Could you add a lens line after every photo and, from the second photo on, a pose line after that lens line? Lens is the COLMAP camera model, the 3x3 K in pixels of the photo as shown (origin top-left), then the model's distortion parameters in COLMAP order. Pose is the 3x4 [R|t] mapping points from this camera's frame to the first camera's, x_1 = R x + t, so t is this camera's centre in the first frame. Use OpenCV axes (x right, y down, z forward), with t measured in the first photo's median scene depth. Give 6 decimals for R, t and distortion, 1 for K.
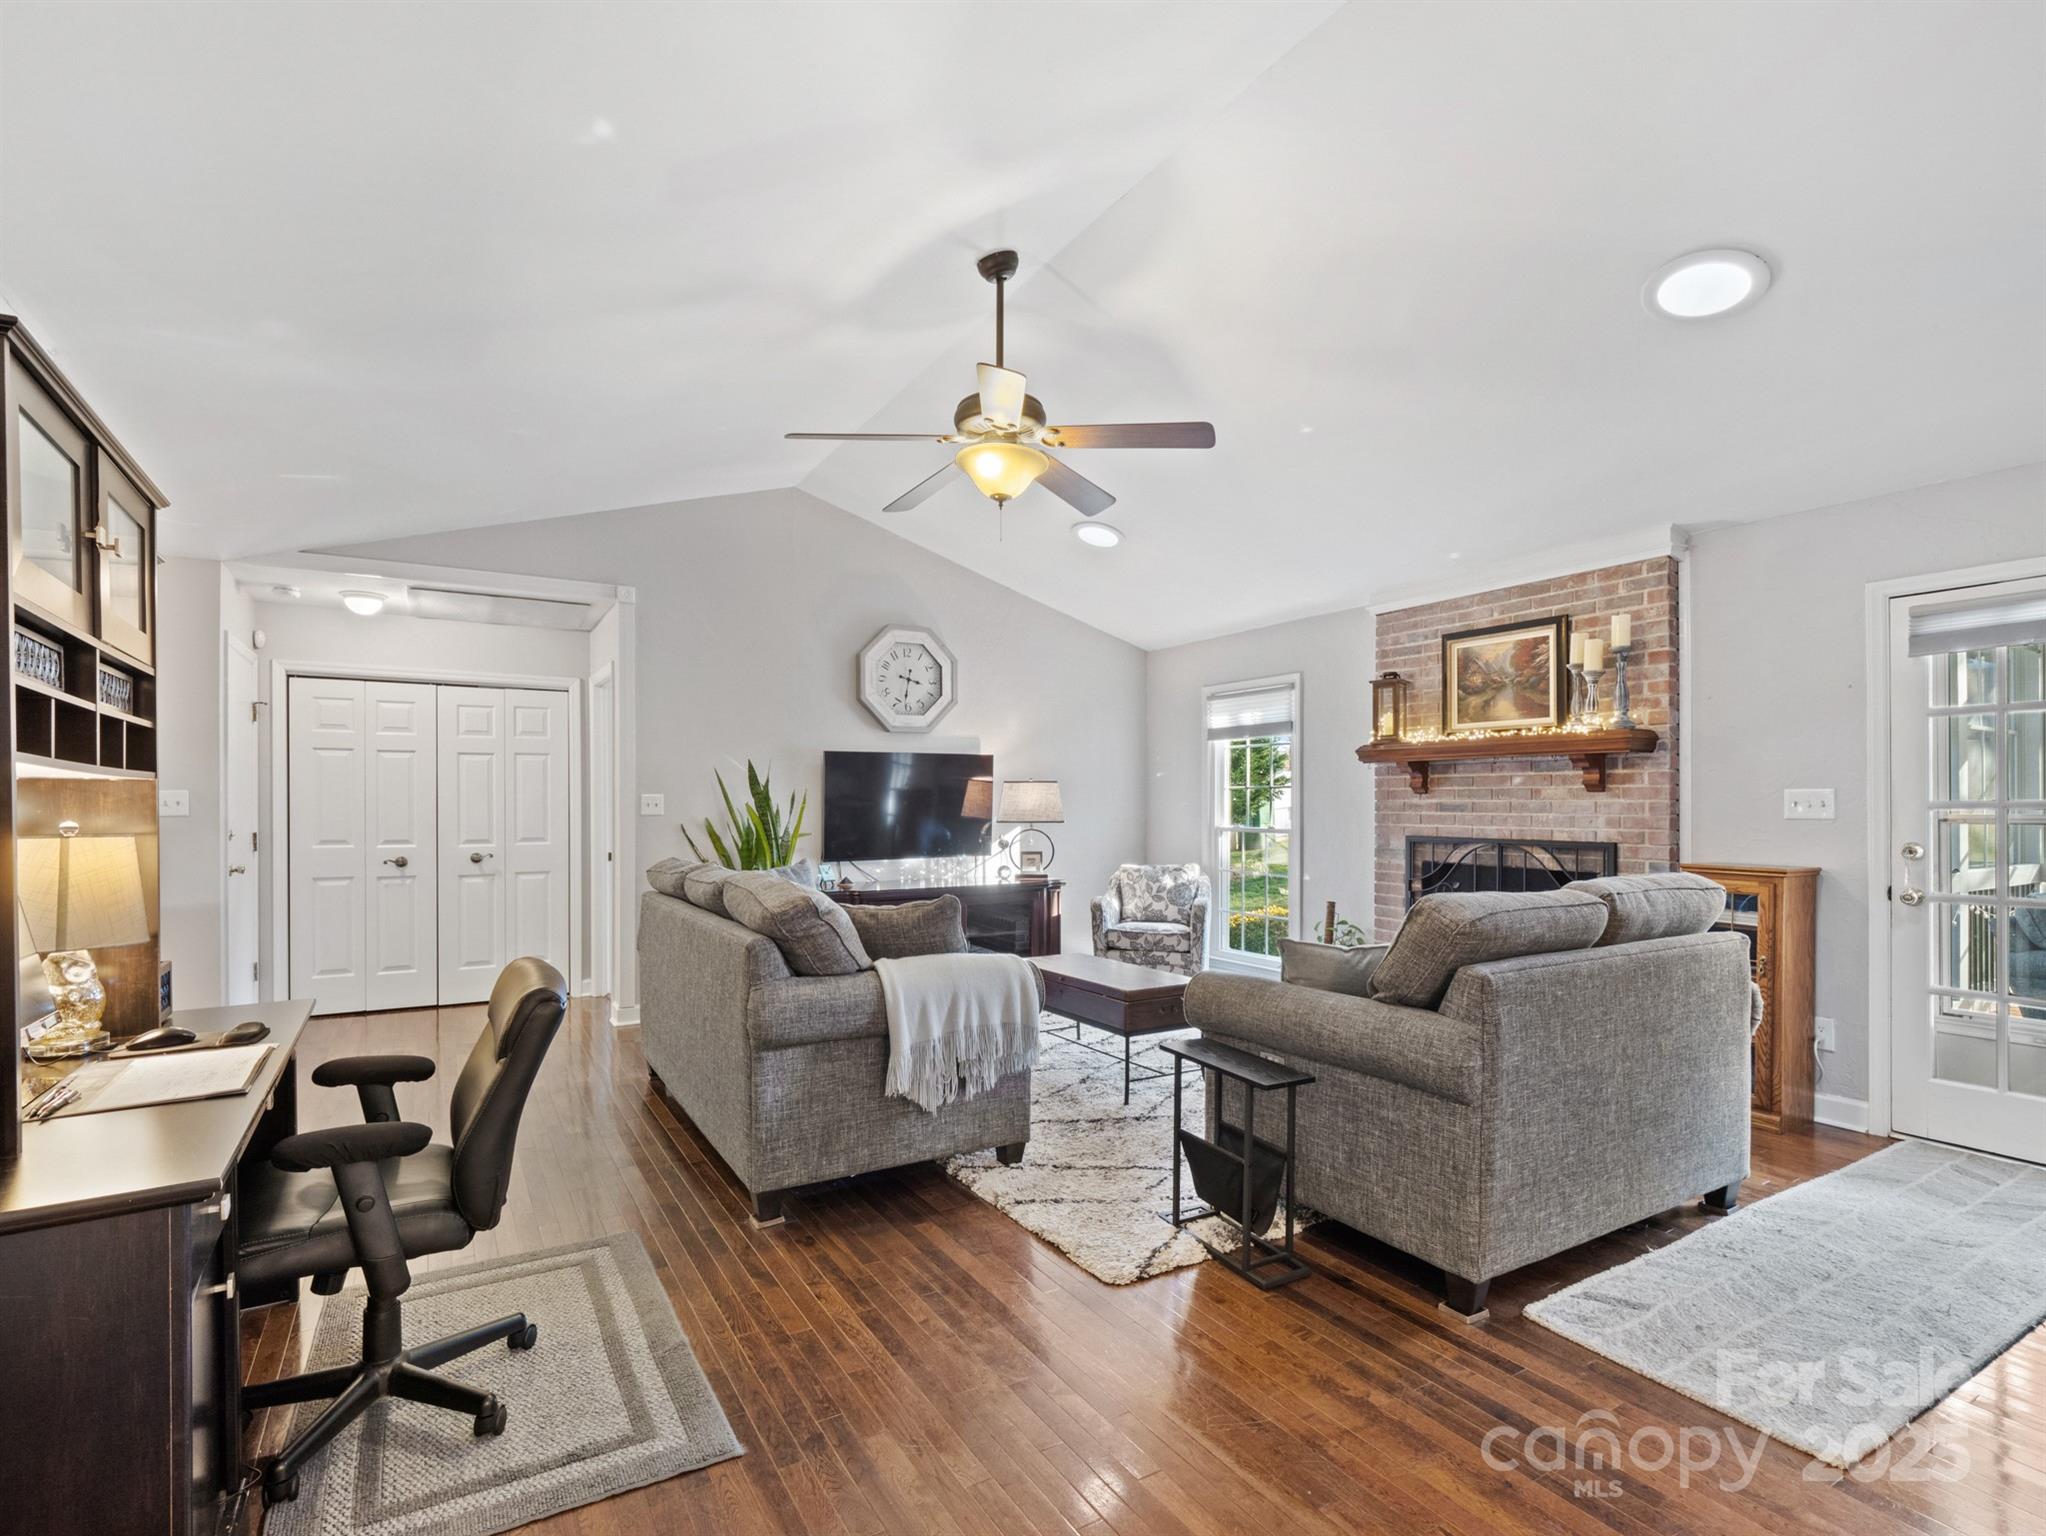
lens RADIAL K [[980.1, 0, 1032.5], [0, 980.1, 795.3], [0, 0, 1]] dist [0.001767, -0.000287]
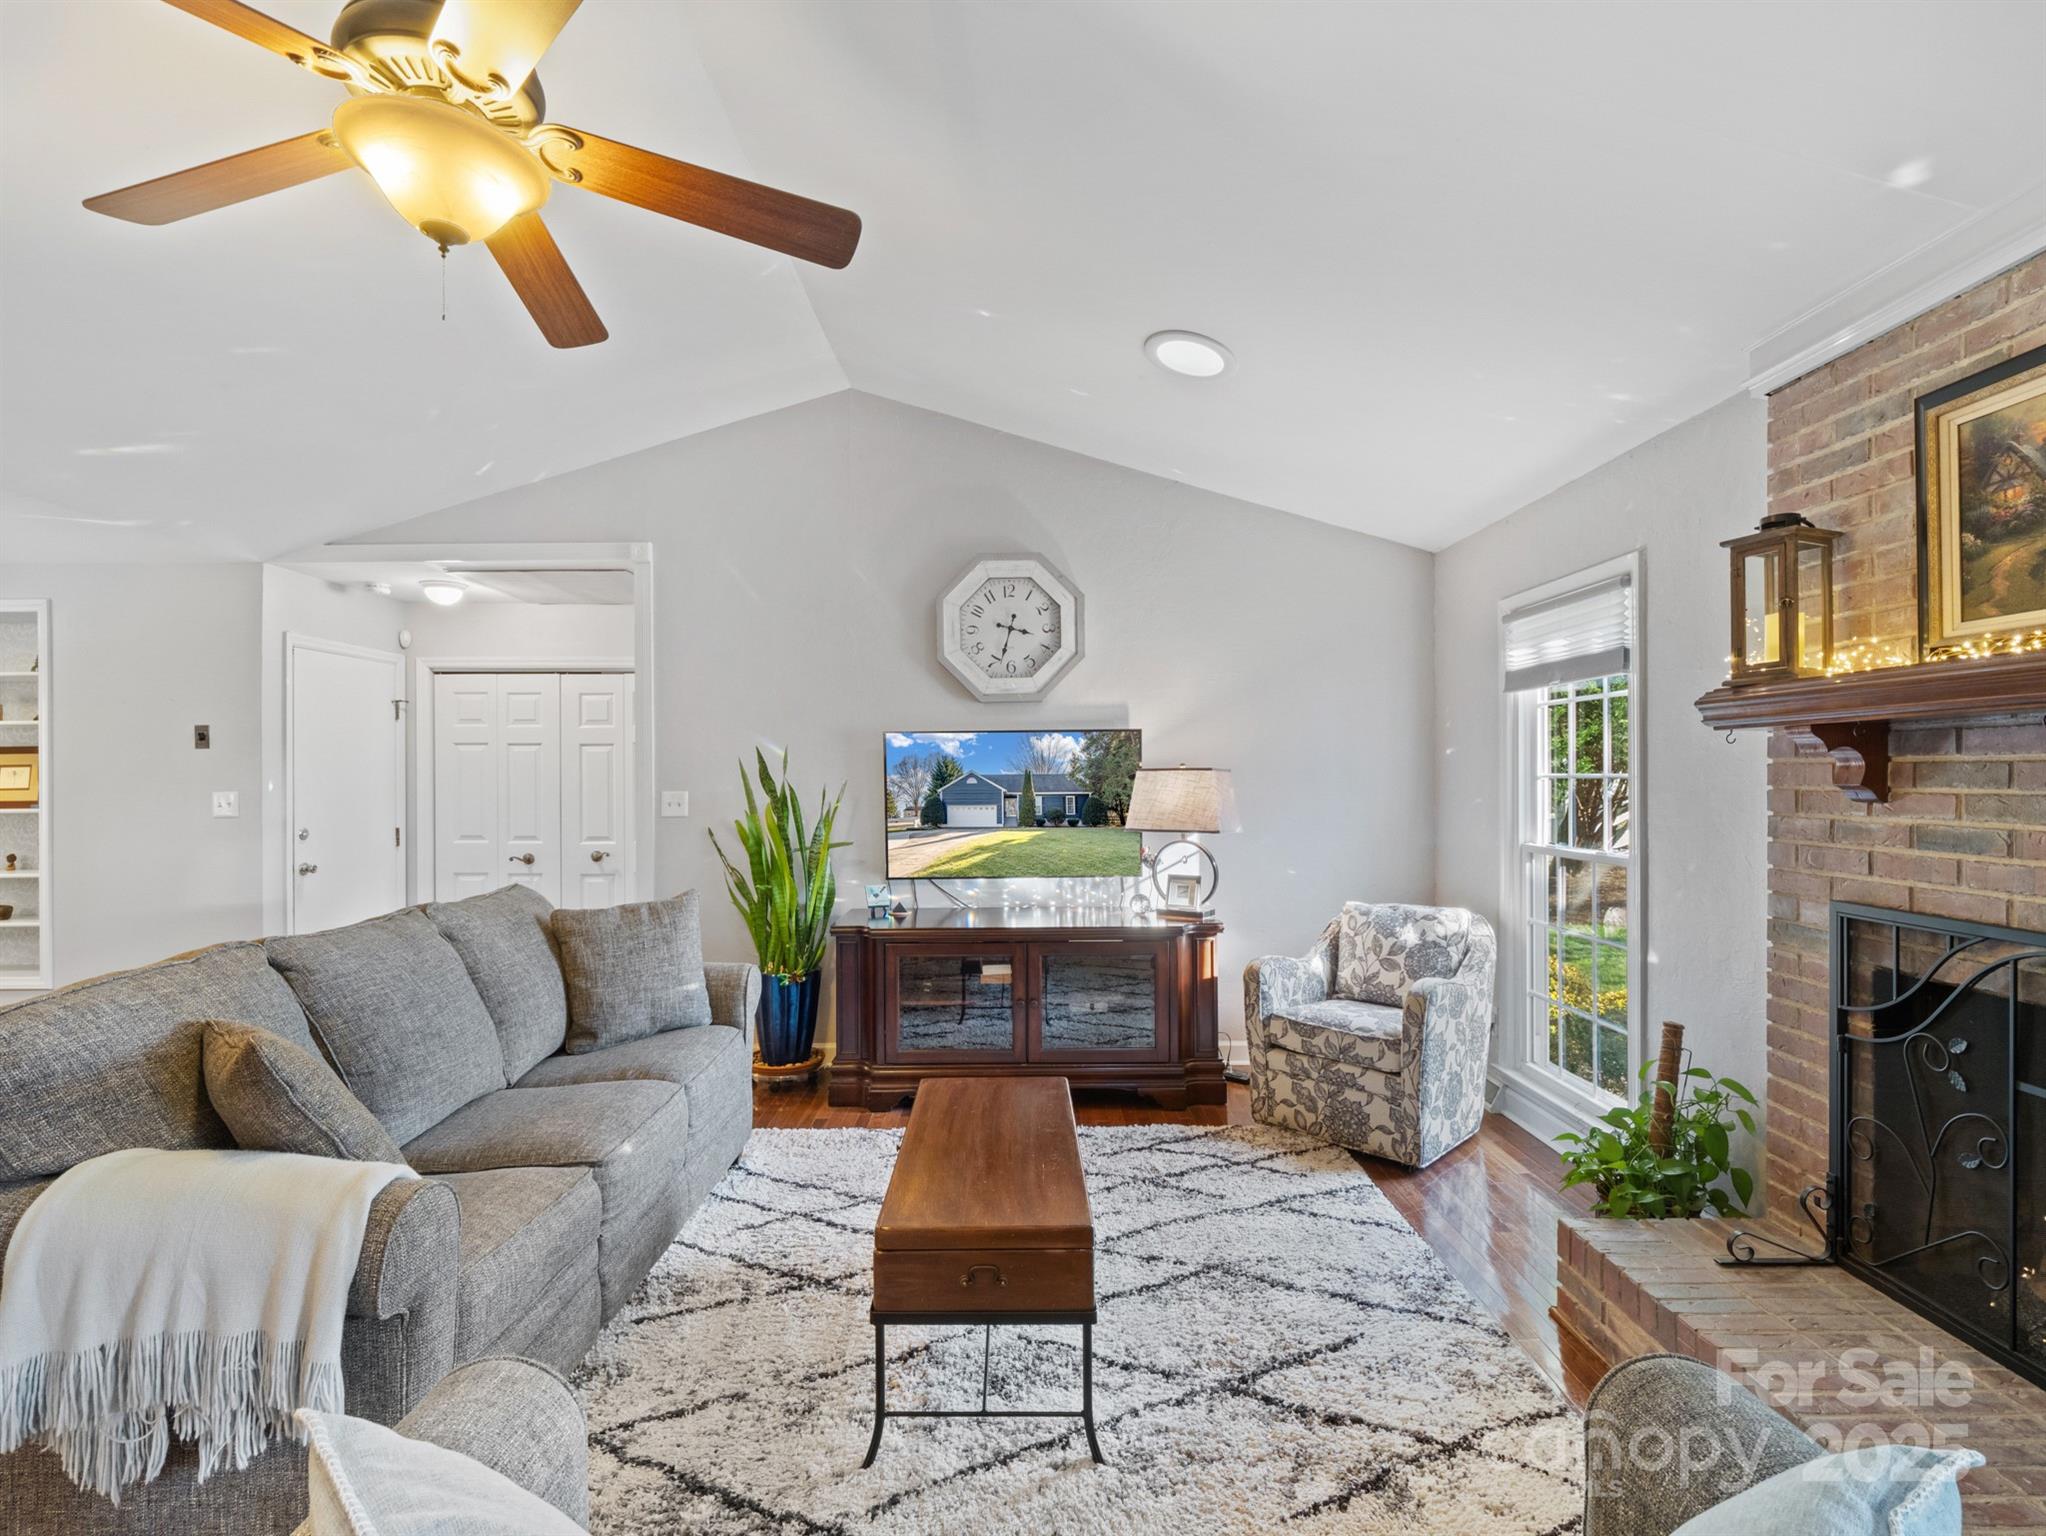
lens RADIAL K [[990.6, 0, 1023.0], [0, 990.6, 768.0], [0, 0, 1]] dist [-0.001786, -0.001094]
pose [[0.855270, -0.007741, -0.518124, 0.306448], [0.008626, 0.999963, -0.000702, -0.018378], [0.518110, -0.003869, 0.855305, 0.462205]]
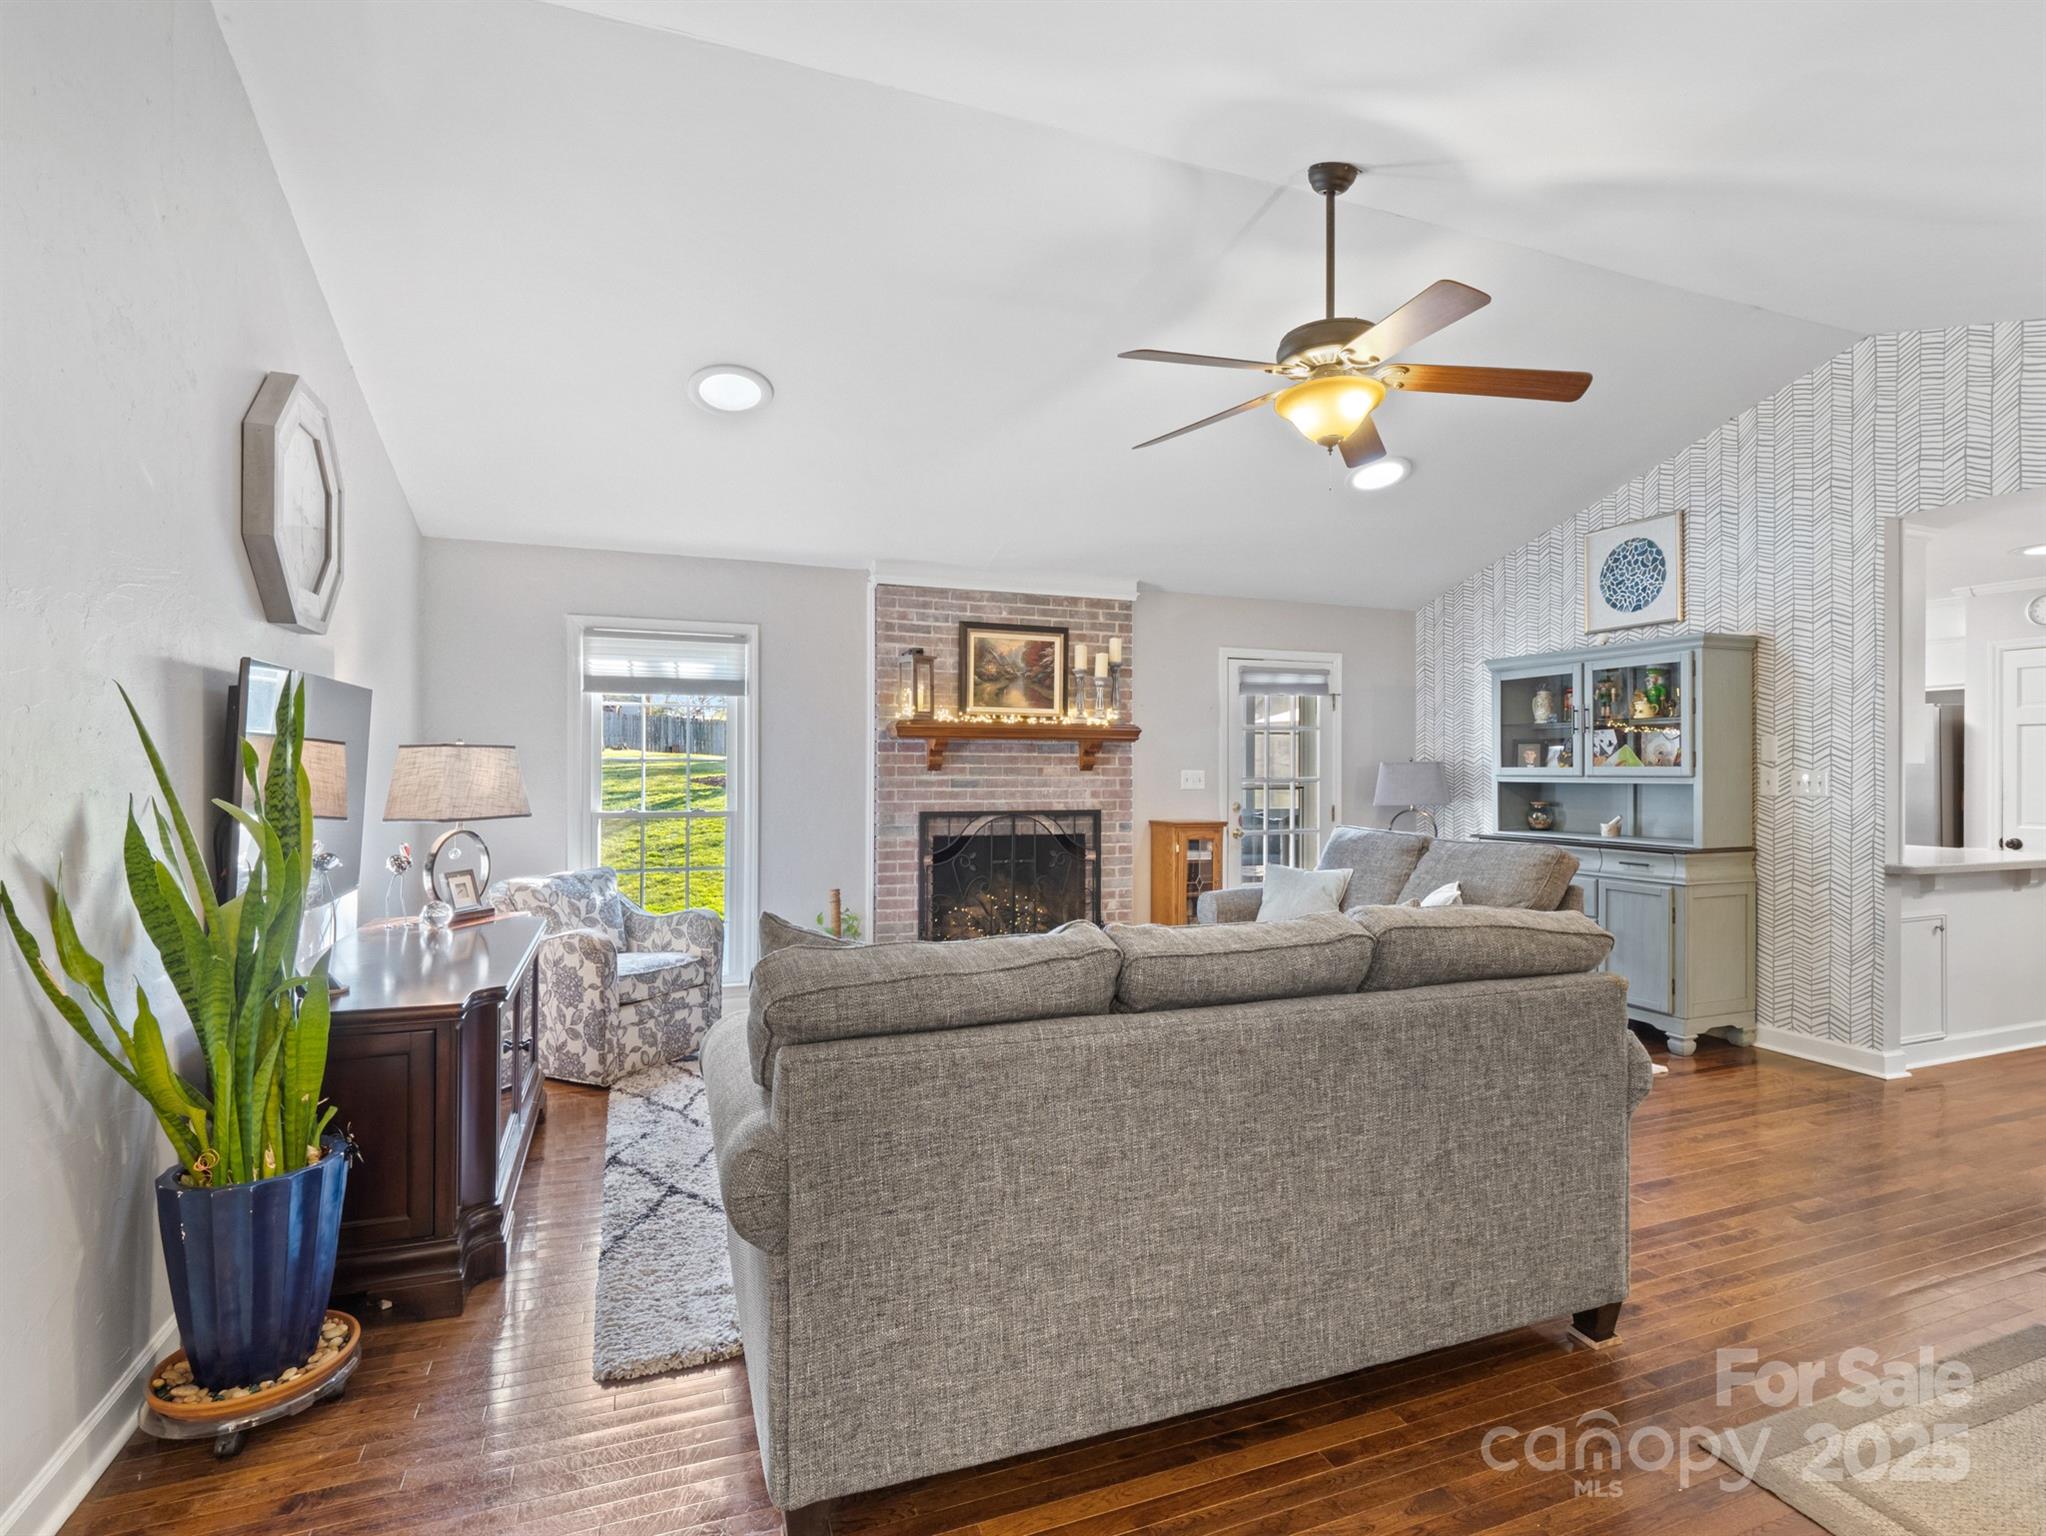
lens RADIAL K [[990.6, 0, 1023.0], [0, 990.6, 768.0], [0, 0, 1]] dist [-0.001786, -0.001094]
pose [[0.178402, 0.001519, 0.983956, -0.605744], [-0.009733, 0.999953, 0.000221, -0.005553], [-0.983910, -0.009616, 0.178408, 0.717716]]
